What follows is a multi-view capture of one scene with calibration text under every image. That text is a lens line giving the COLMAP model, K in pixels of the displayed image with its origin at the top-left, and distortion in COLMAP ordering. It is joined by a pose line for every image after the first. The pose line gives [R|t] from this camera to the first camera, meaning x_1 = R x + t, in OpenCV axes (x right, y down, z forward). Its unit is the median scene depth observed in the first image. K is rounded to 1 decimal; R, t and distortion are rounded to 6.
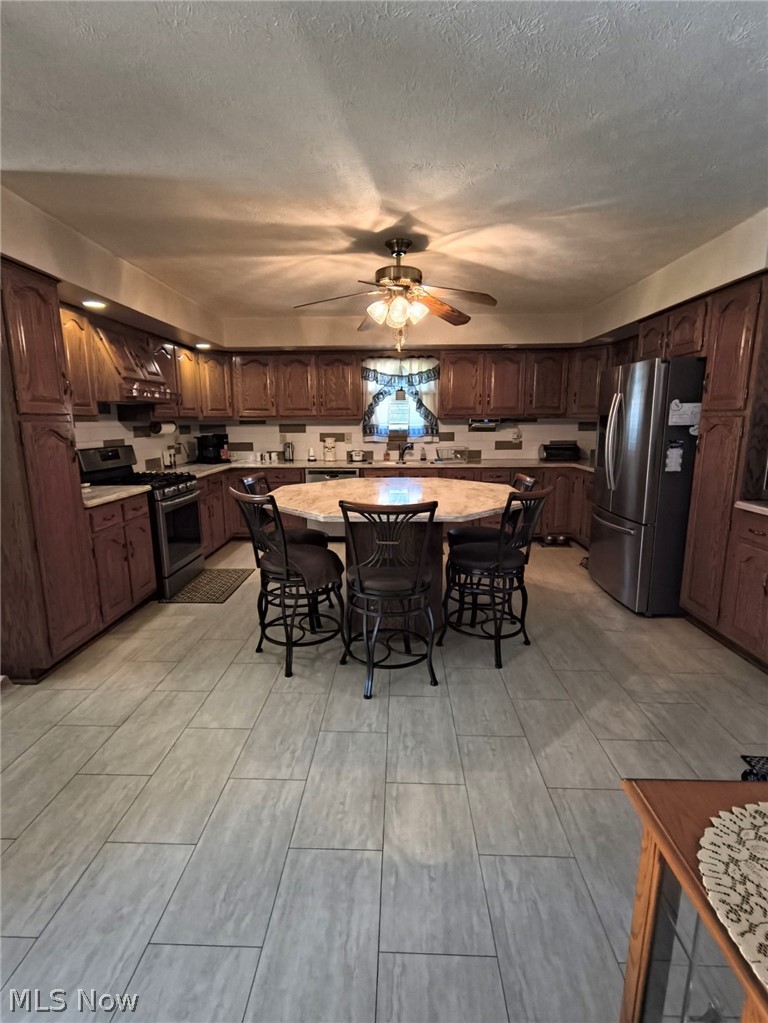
lens RADIAL K [[484.1, 0, 382.9], [0, 484.1, 513.7], [0, 0, 1]] dist [0.003554, 0.000151]
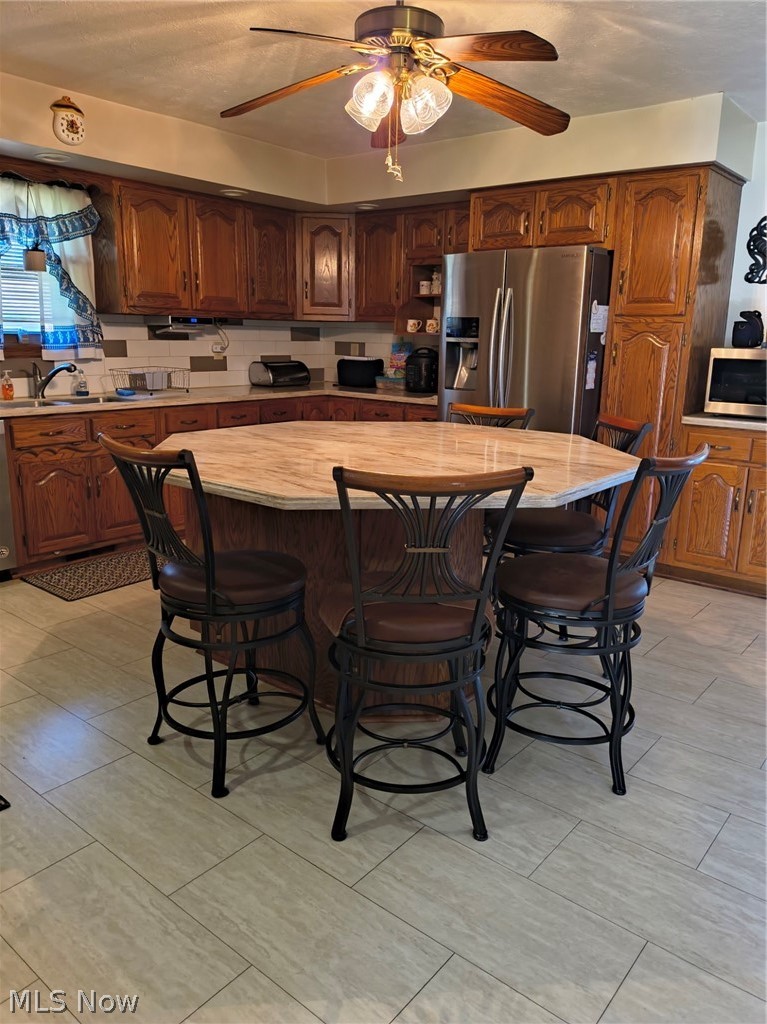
lens RADIAL K [[753.5, 0, 383.3], [0, 753.5, 511.8], [0, 0, 1]] dist [0.001528, -0.005399]
pose [[0.611562, -0.163714, 0.774074, -0.362734], [0.127584, 0.985960, 0.107729, -0.036462], [-0.780842, 0.032877, 0.623863, 0.276026]]
